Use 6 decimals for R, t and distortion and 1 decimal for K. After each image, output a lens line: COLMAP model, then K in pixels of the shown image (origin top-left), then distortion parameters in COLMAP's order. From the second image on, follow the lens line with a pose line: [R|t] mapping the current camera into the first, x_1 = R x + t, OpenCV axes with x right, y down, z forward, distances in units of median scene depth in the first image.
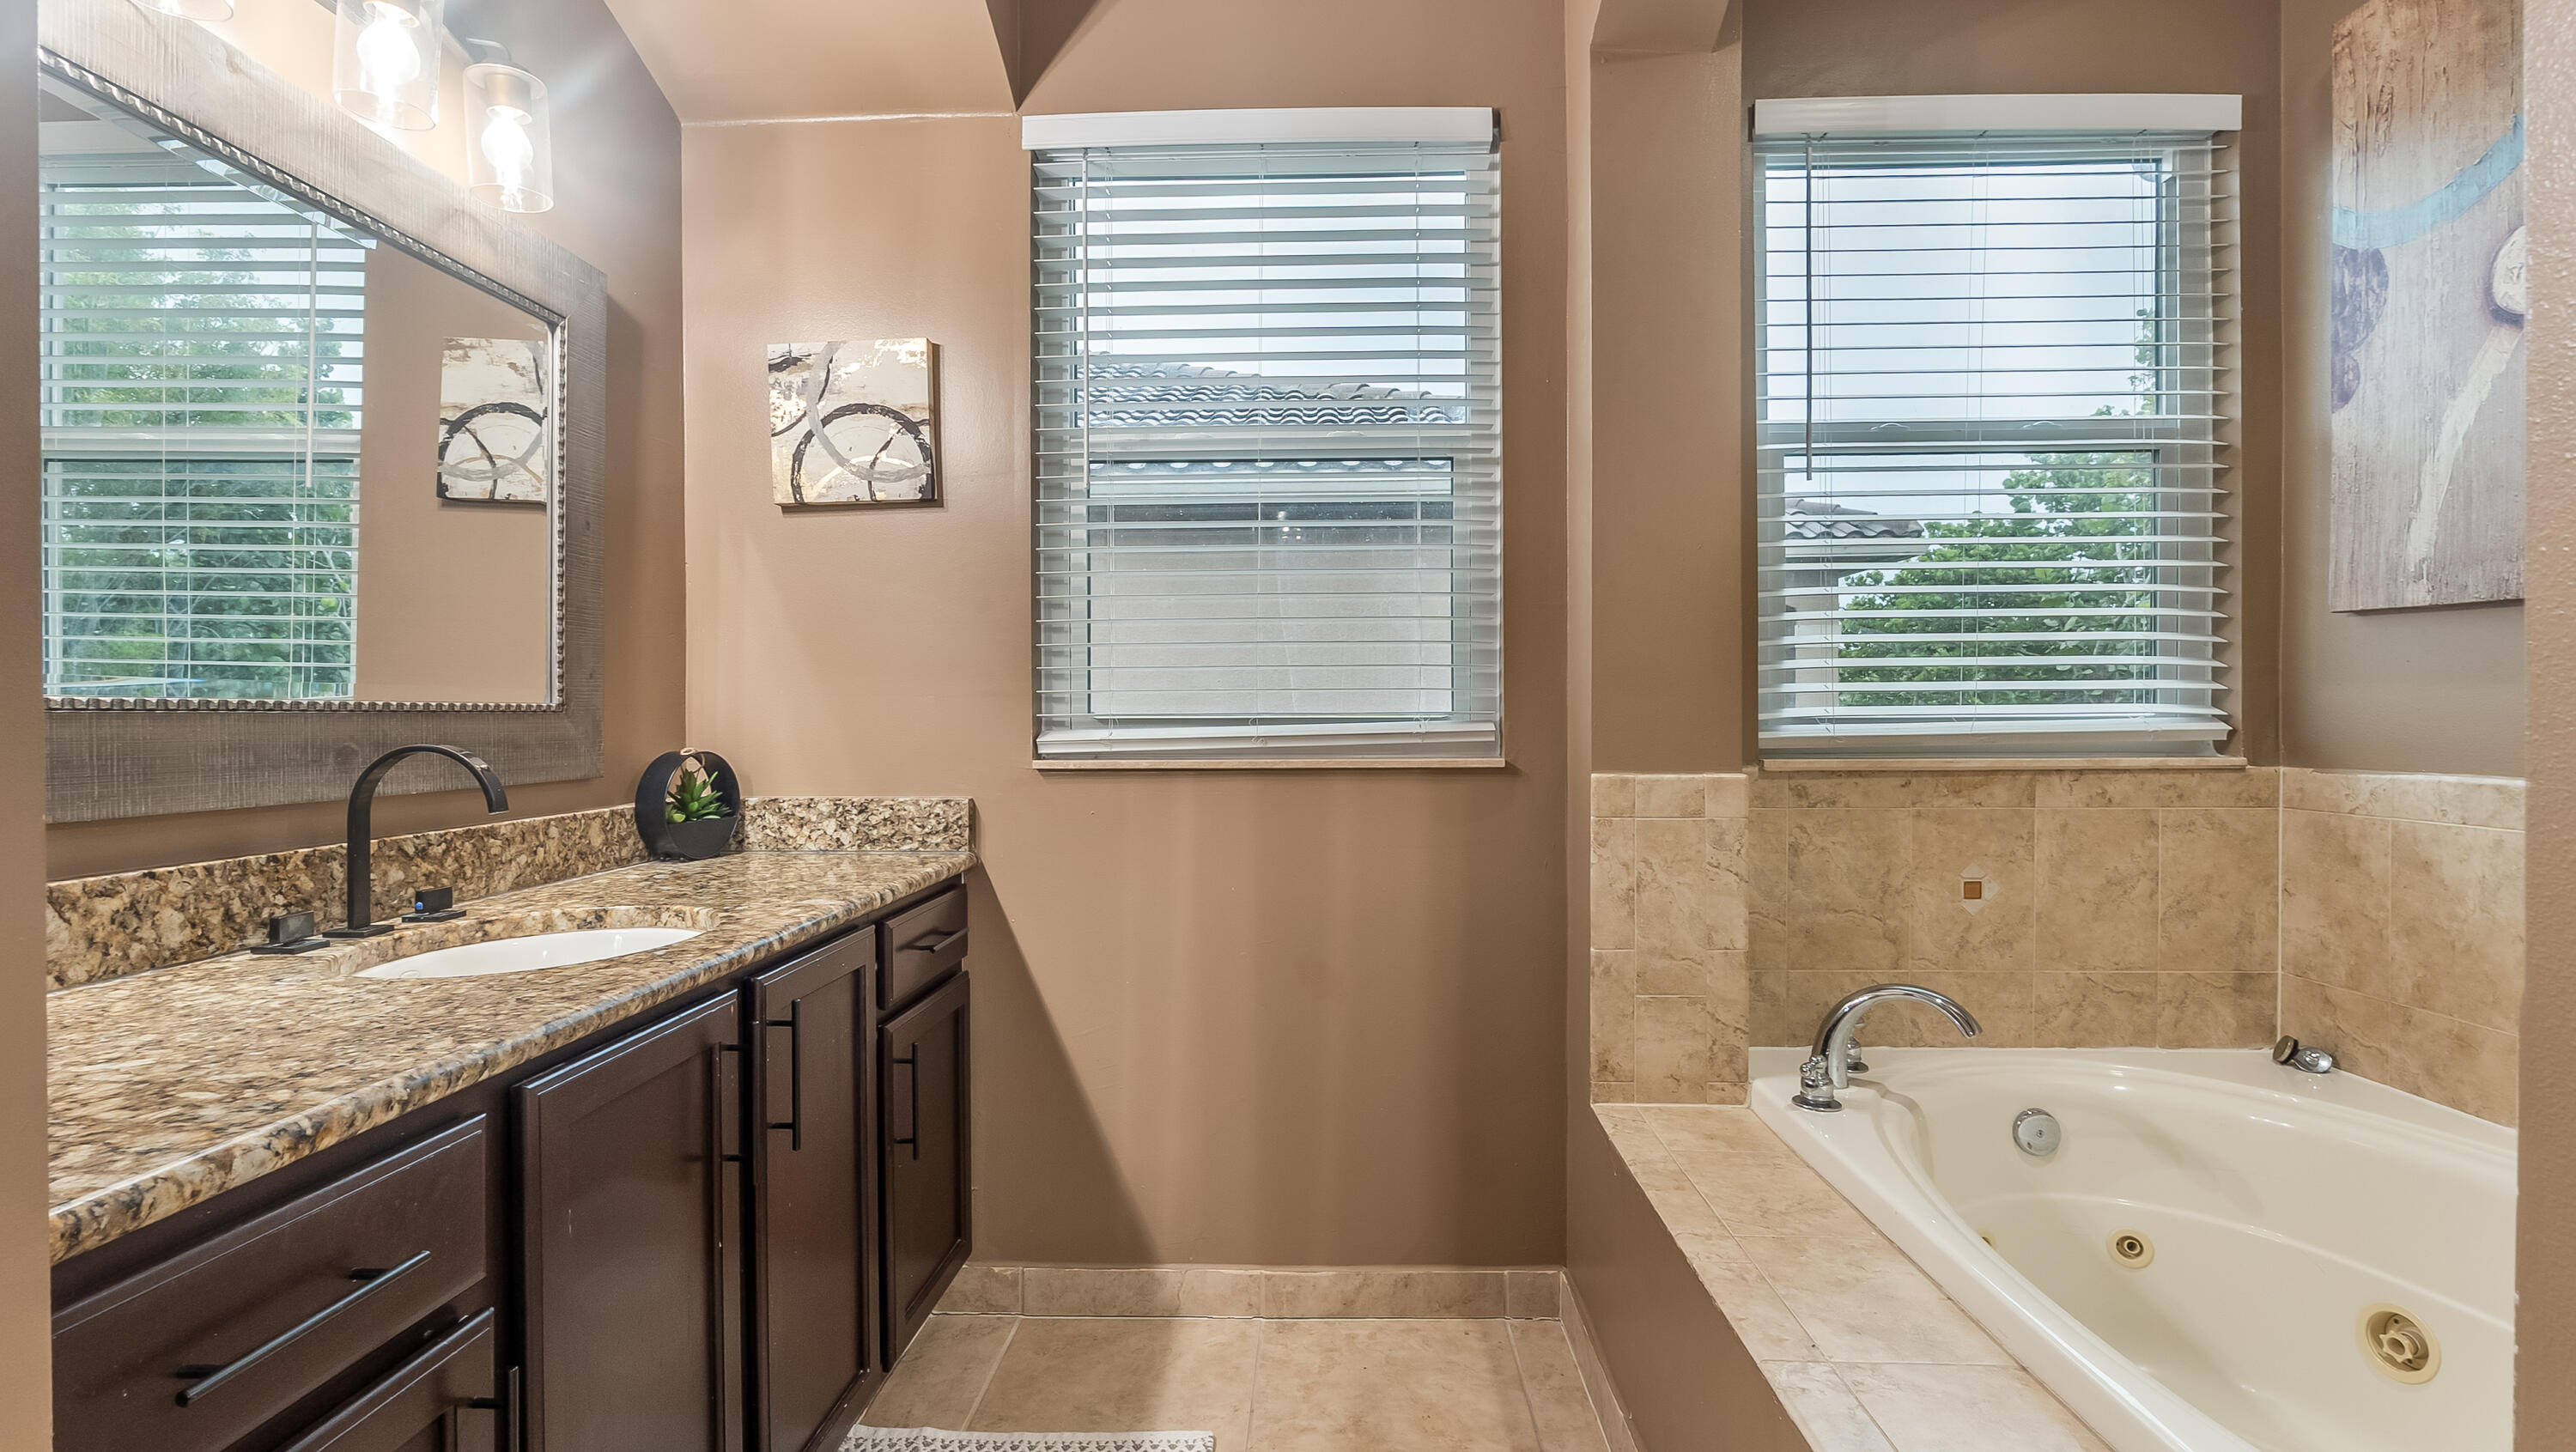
lens RADIAL K [[1211.0, 0, 1283.7], [0, 1211.0, 705.3], [0, 0, 1]] dist [-0.003837, 0.000527]
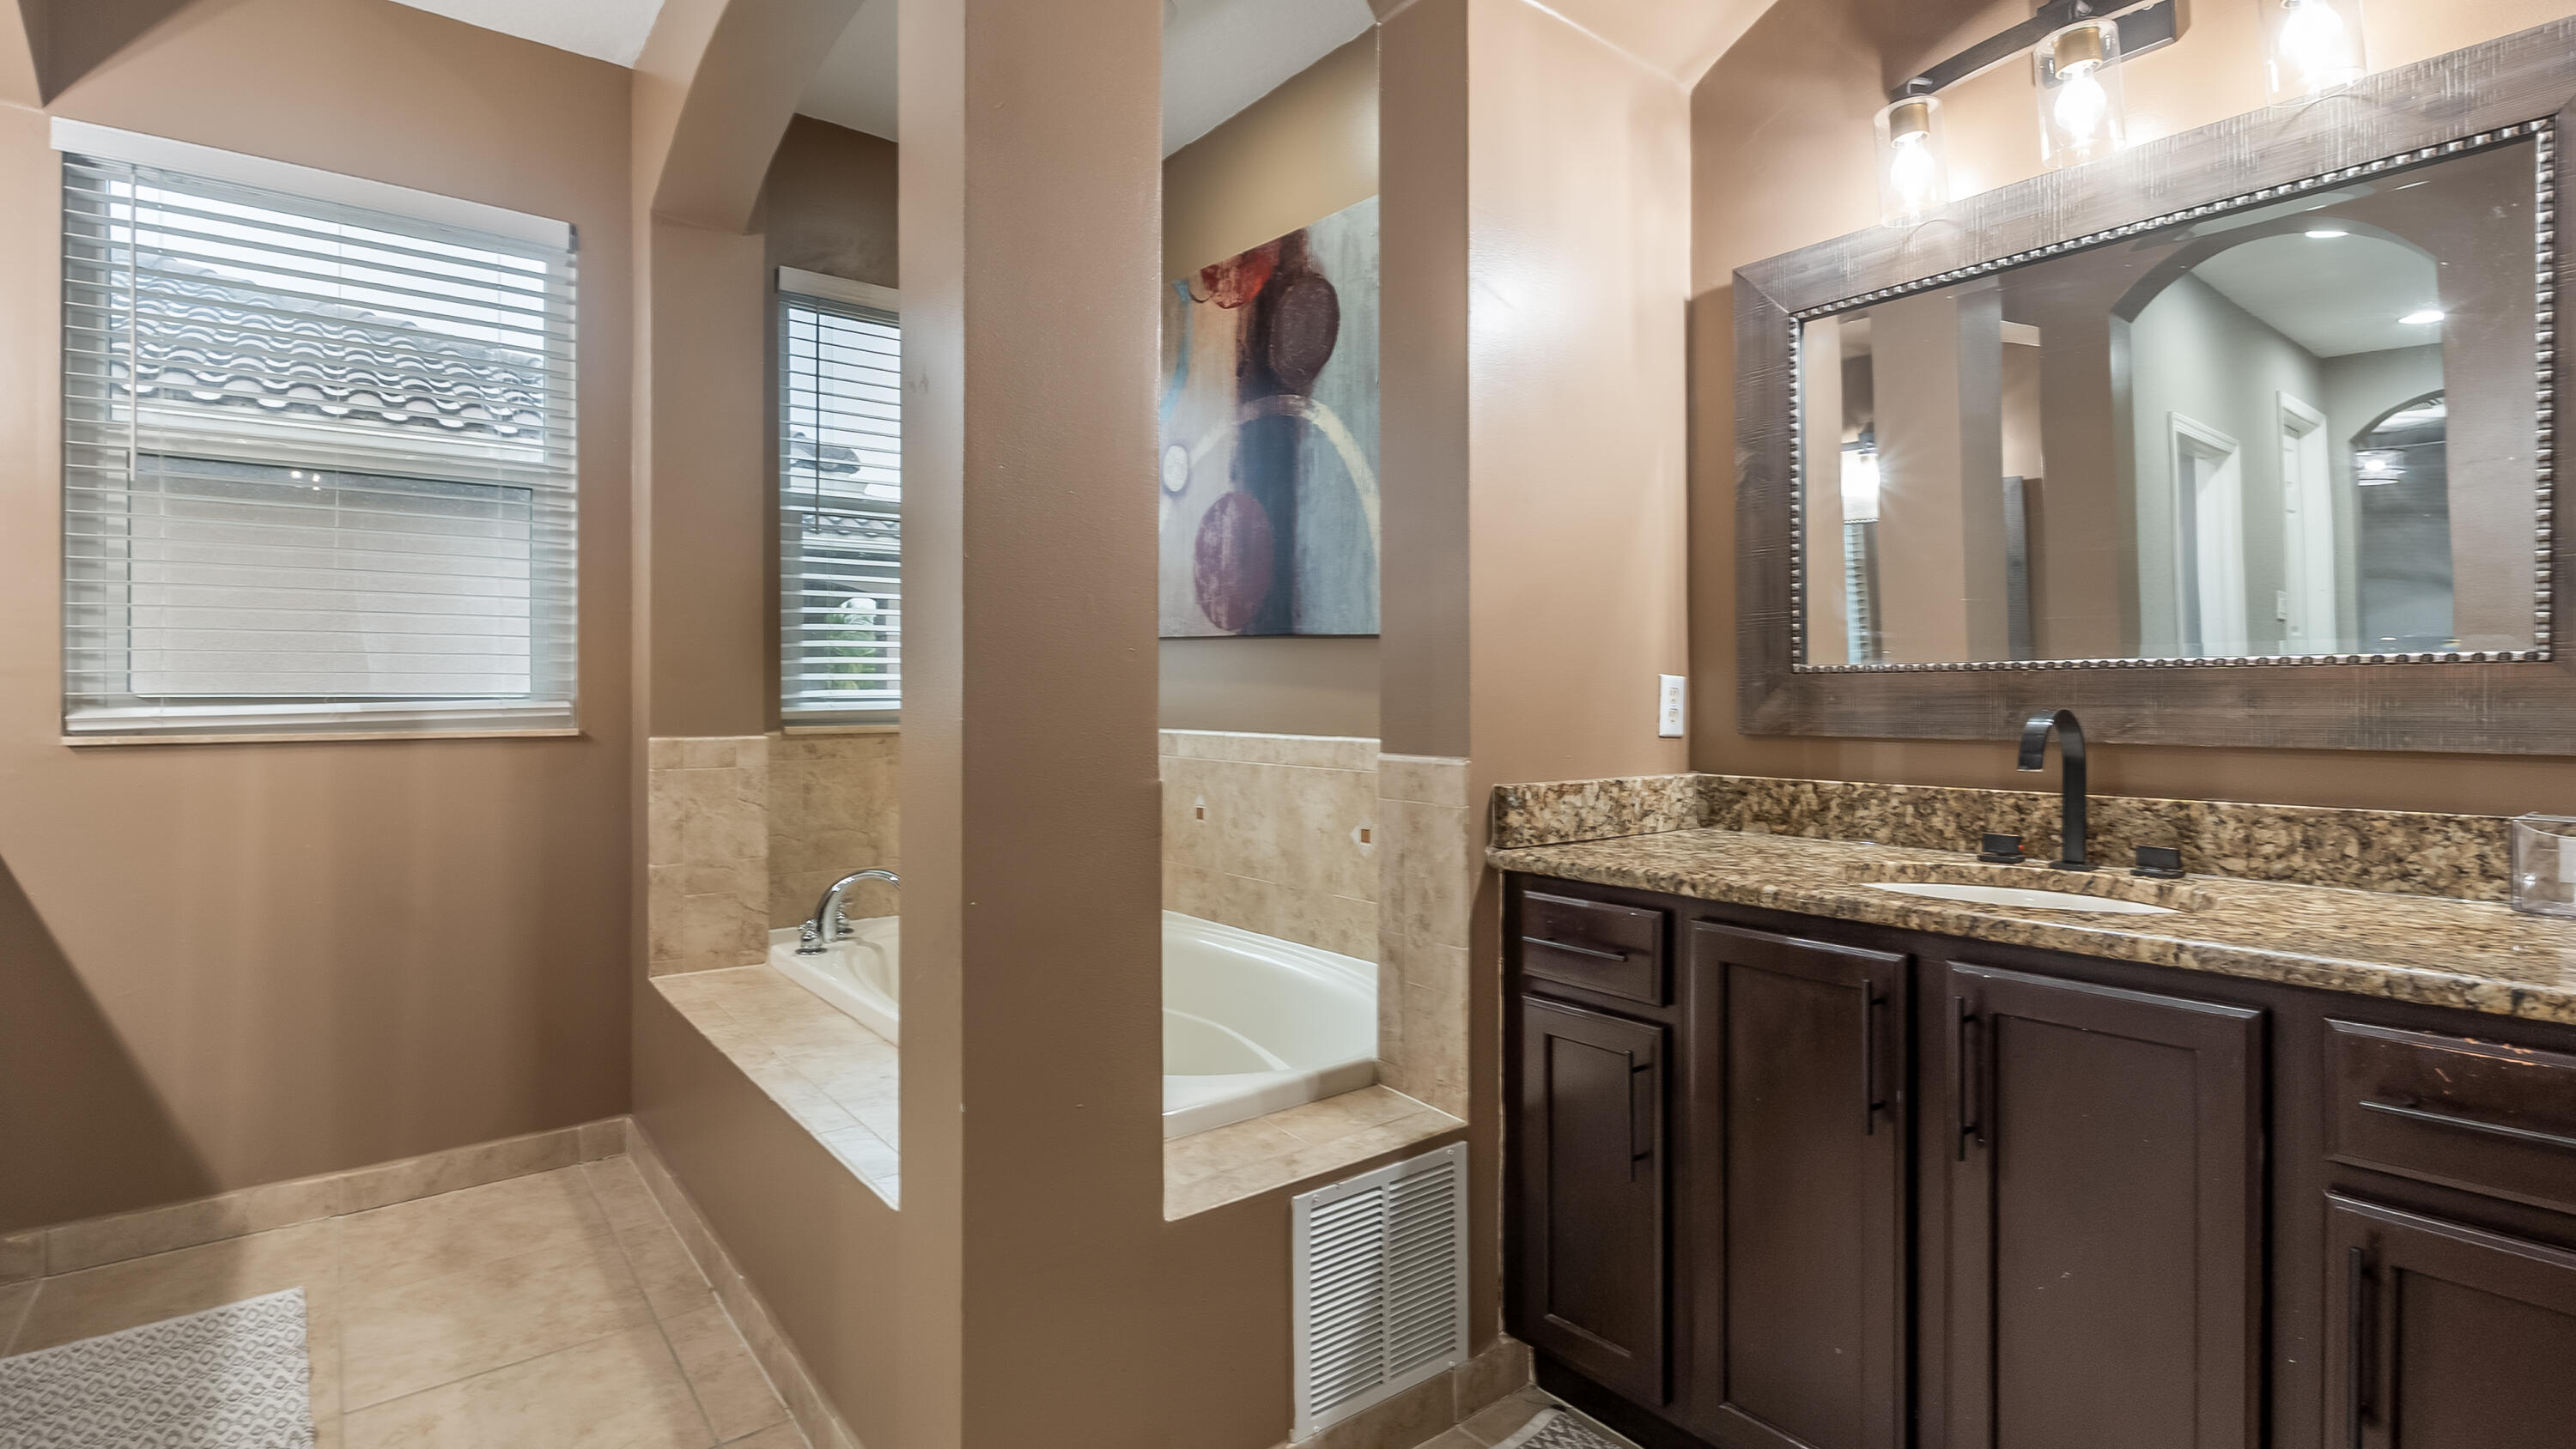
lens RADIAL K [[1210.9, 0, 1283.7], [0, 1210.9, 703.8], [0, 0, 1]] dist [-0.003837, 0.000527]
pose [[0.763707, -0.001511, 0.645561, -0.076898], [-0.009345, 0.999867, 0.013396, -0.006998], [-0.645495, -0.016264, 0.763591, -0.474753]]
